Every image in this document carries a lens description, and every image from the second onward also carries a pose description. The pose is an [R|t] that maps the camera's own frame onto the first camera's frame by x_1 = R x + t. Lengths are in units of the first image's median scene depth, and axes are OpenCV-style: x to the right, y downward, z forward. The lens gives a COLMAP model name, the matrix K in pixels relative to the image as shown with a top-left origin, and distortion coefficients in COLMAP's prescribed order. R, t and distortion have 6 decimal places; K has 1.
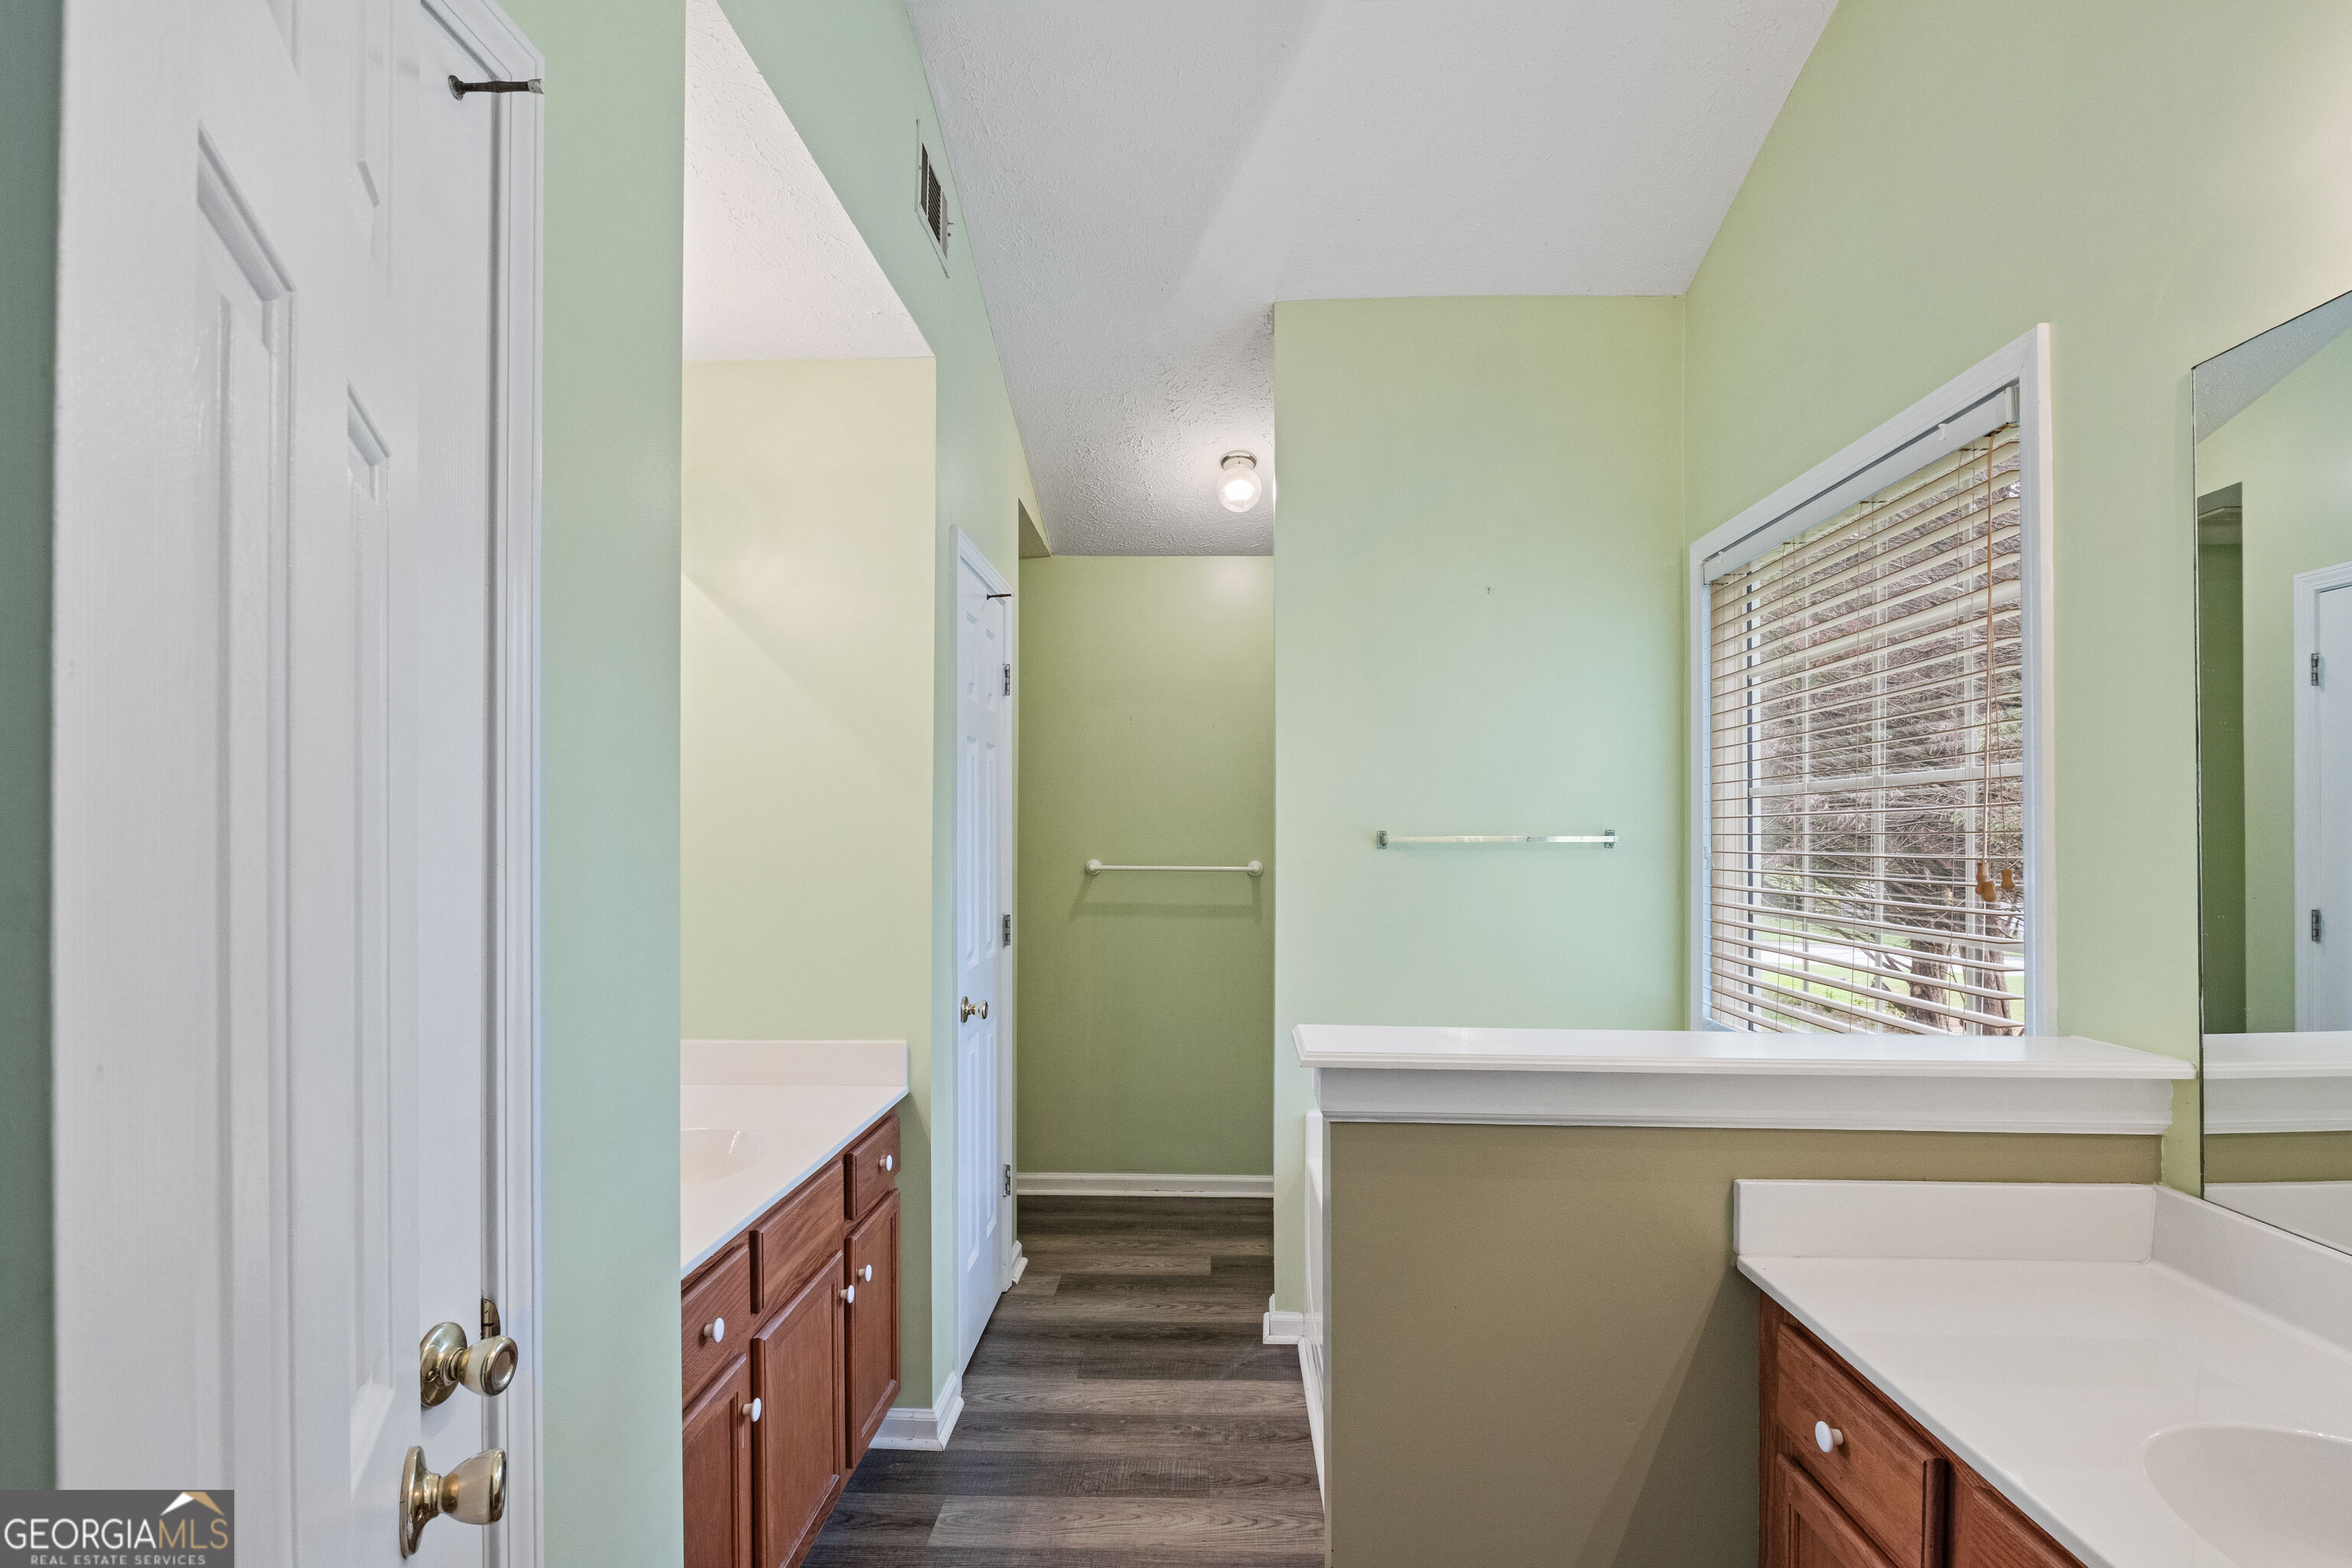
lens RADIAL K [[1192.3, 0, 1184.2], [0, 1192.3, 831.1], [0, 0, 1]] dist [-0.000691, 0.000434]
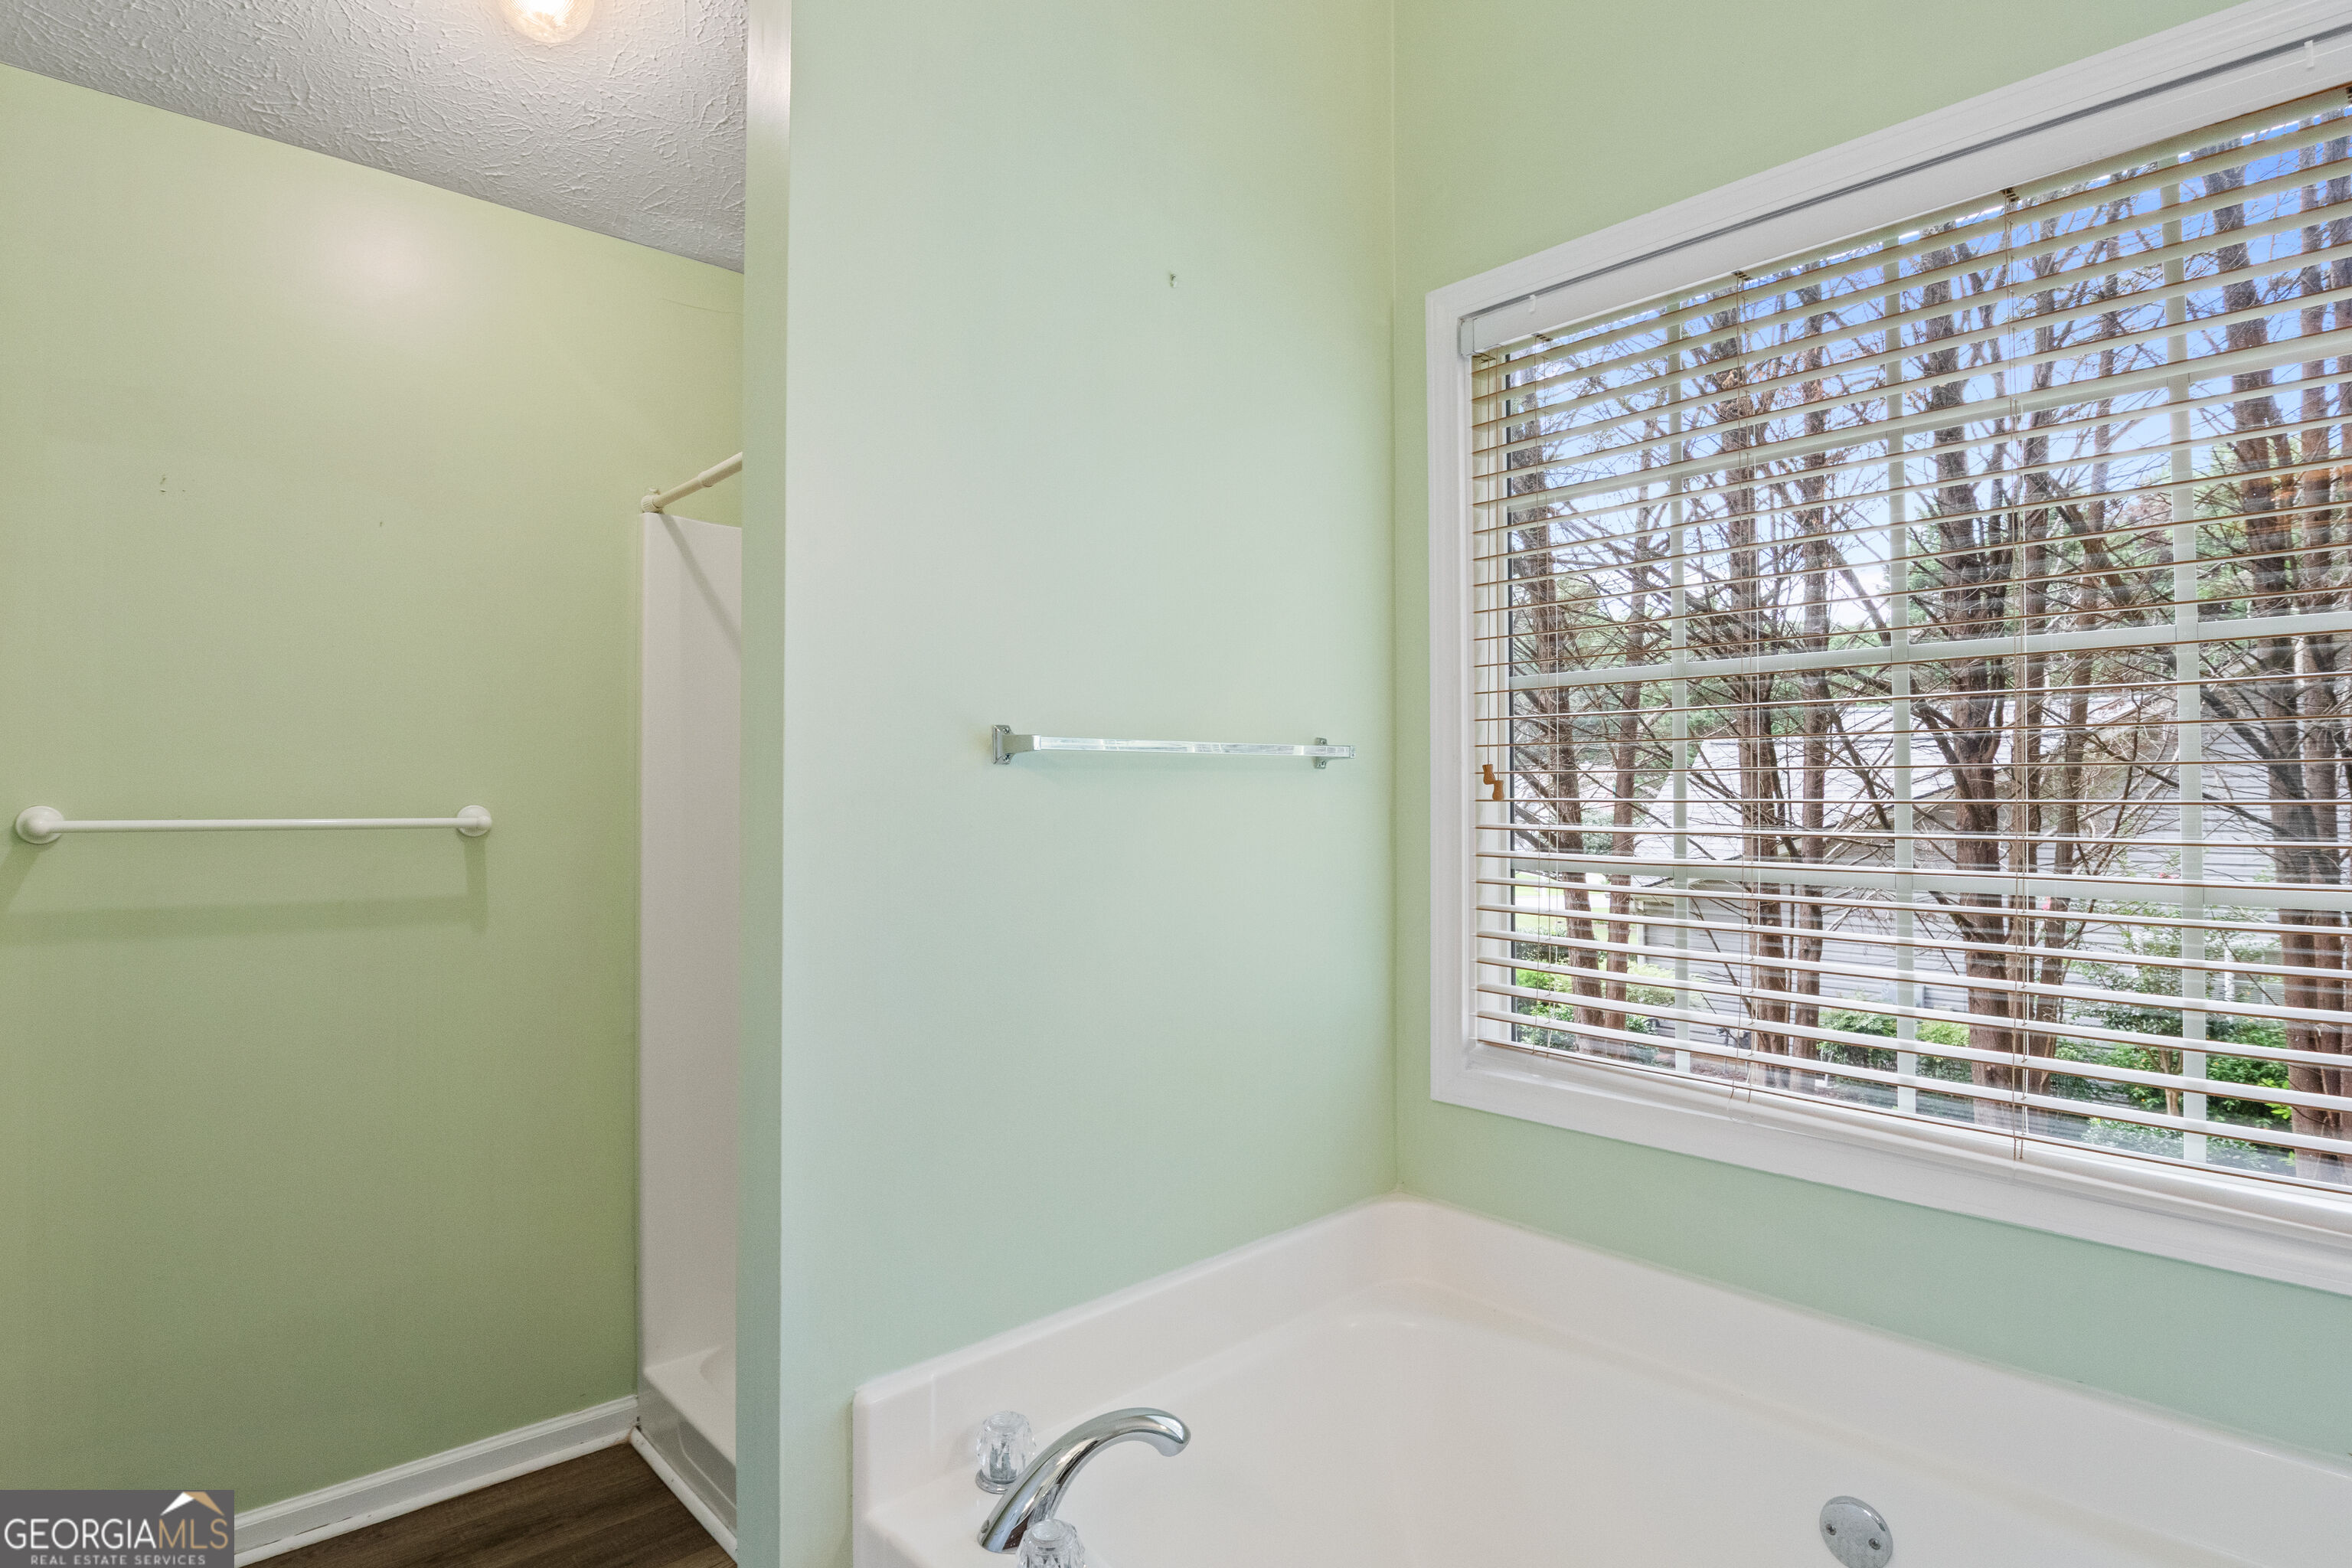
lens RADIAL K [[1234.9, 0, 1287.7], [0, 1234.9, 777.7], [0, 0, 1]] dist [0.000078, 0.000111]
pose [[0.688377, 0.001727, 0.725351, -0.107492], [0.000147, 0.999997, -0.002520, 0.021201], [-0.725353, 0.001841, 0.688375, 0.582928]]
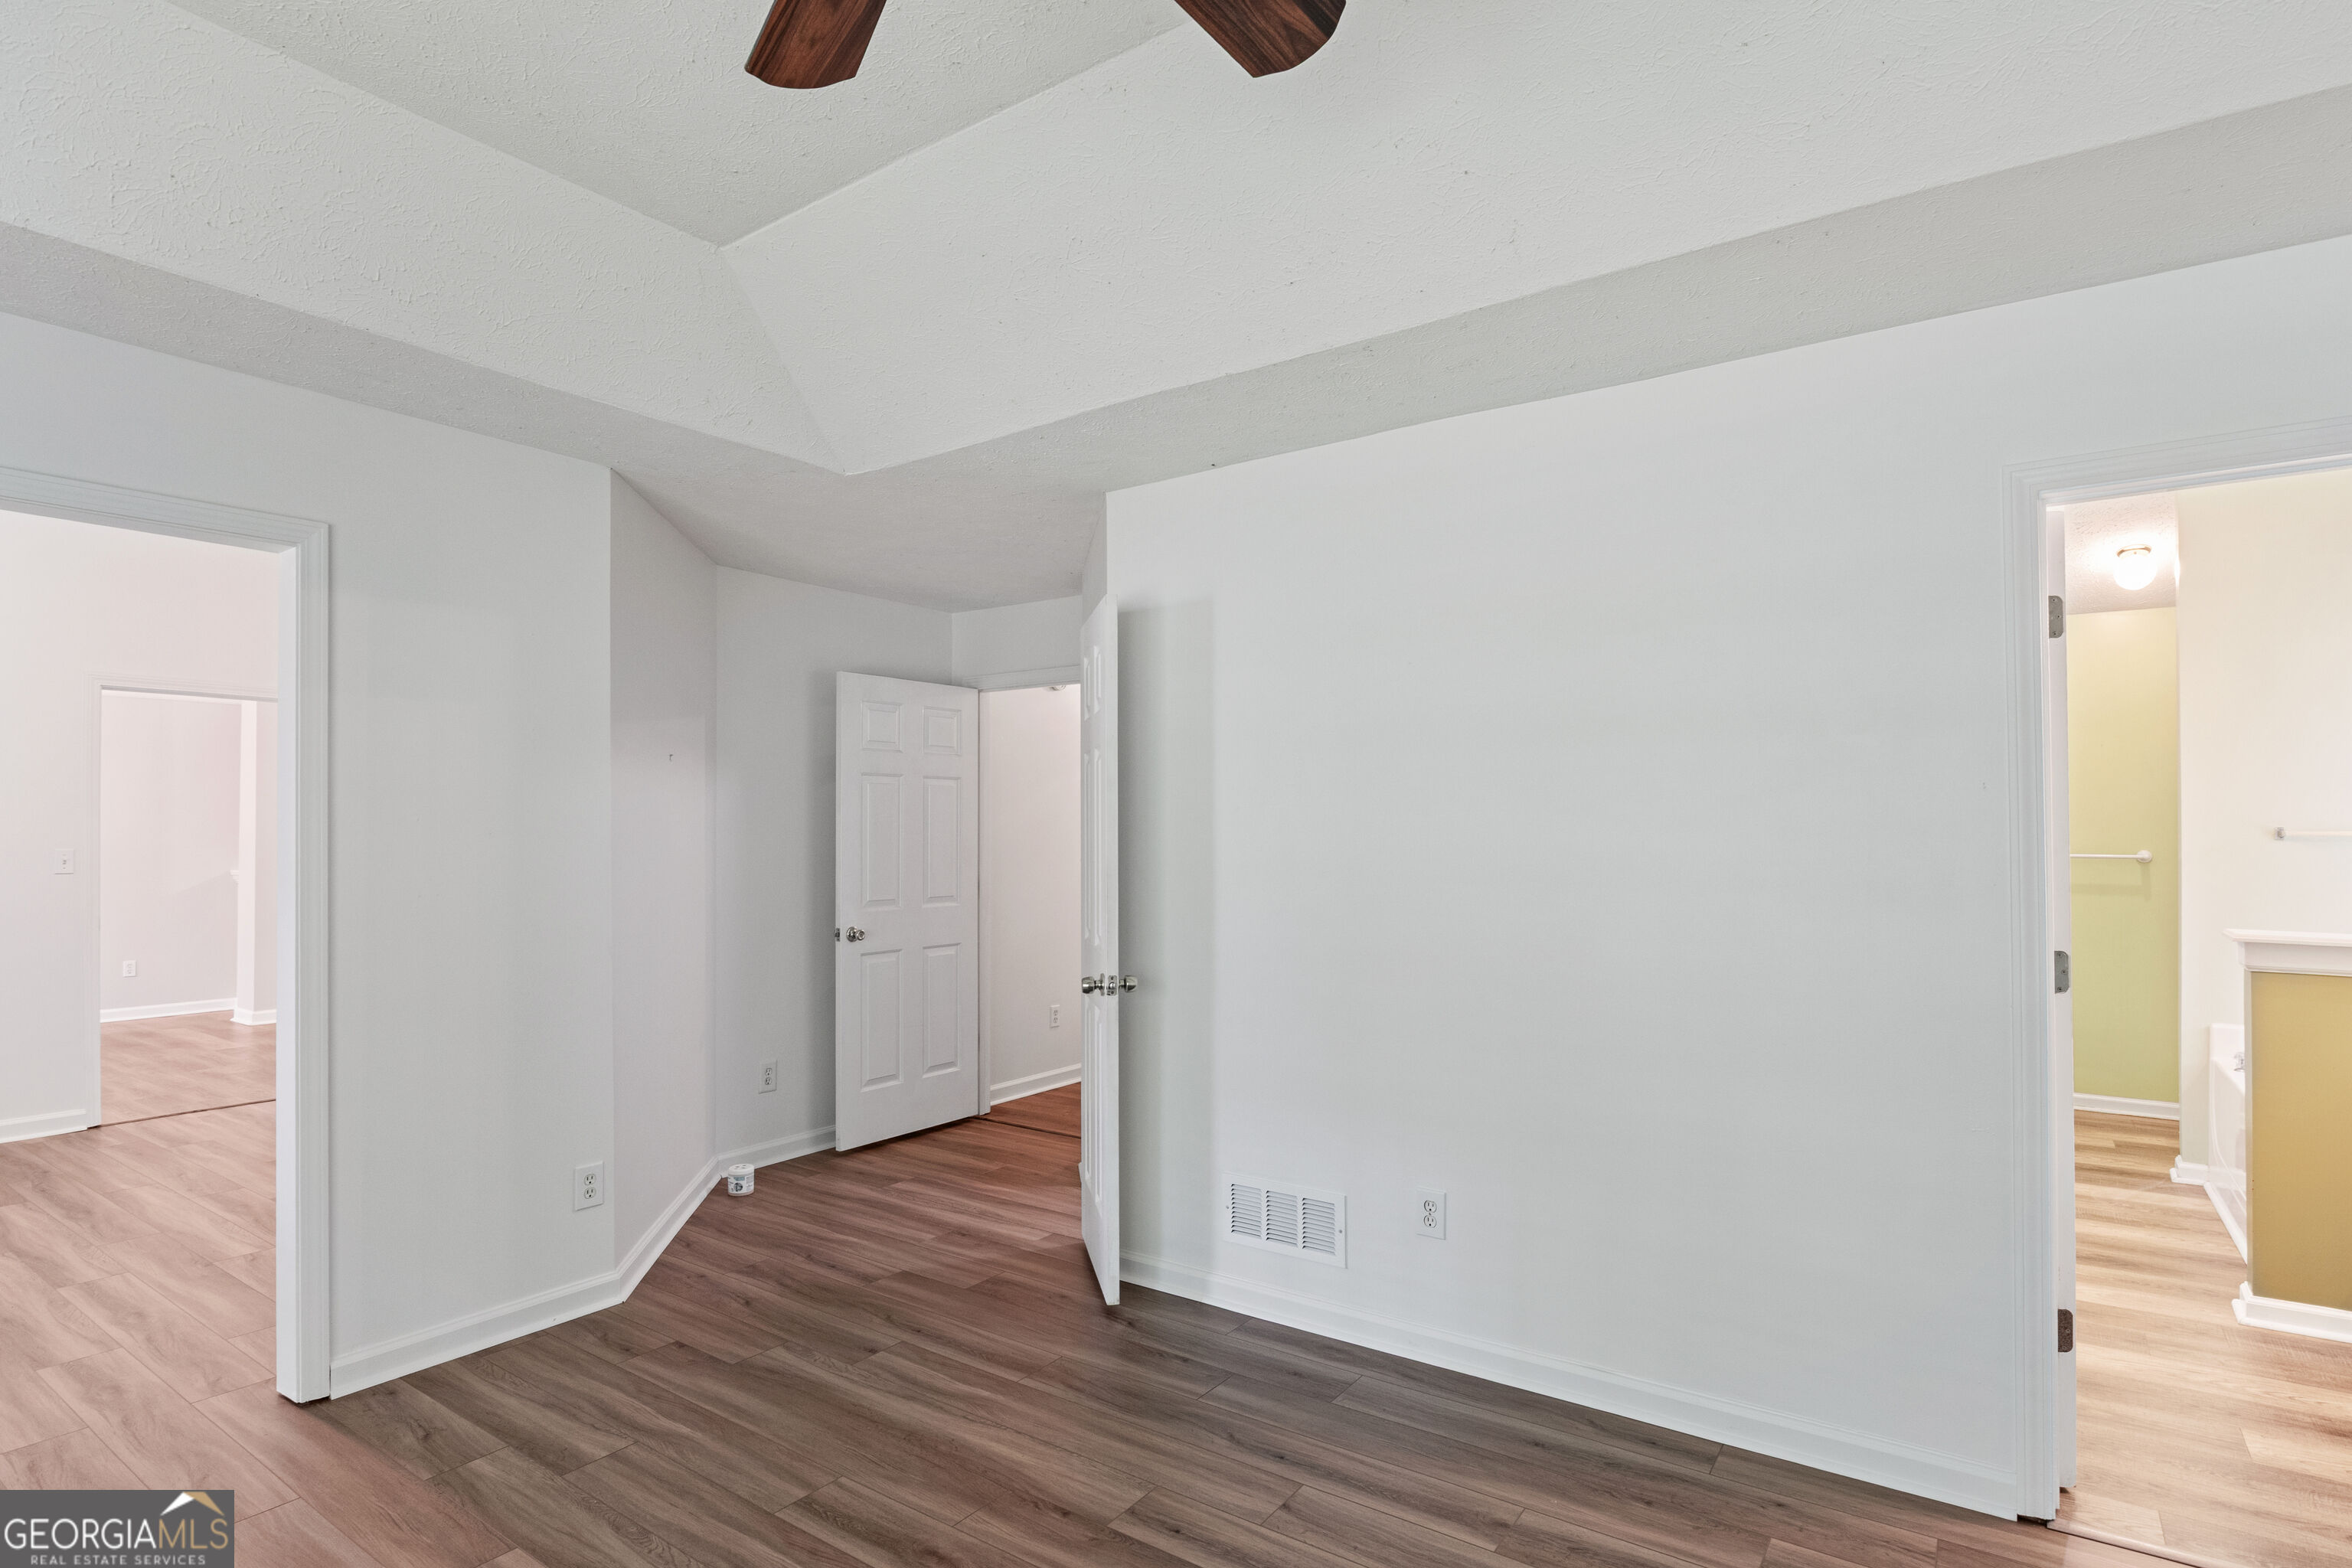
lens RADIAL K [[1192.3, 0, 1184.2], [0, 1192.3, 831.1], [0, 0, 1]] dist [-0.000691, 0.000434]
pose [[0.838531, -0.006962, -0.544809, -0.147863], [0.009524, 0.999953, 0.001881, -0.010371], [0.544770, -0.006766, 0.838558, -0.861460]]
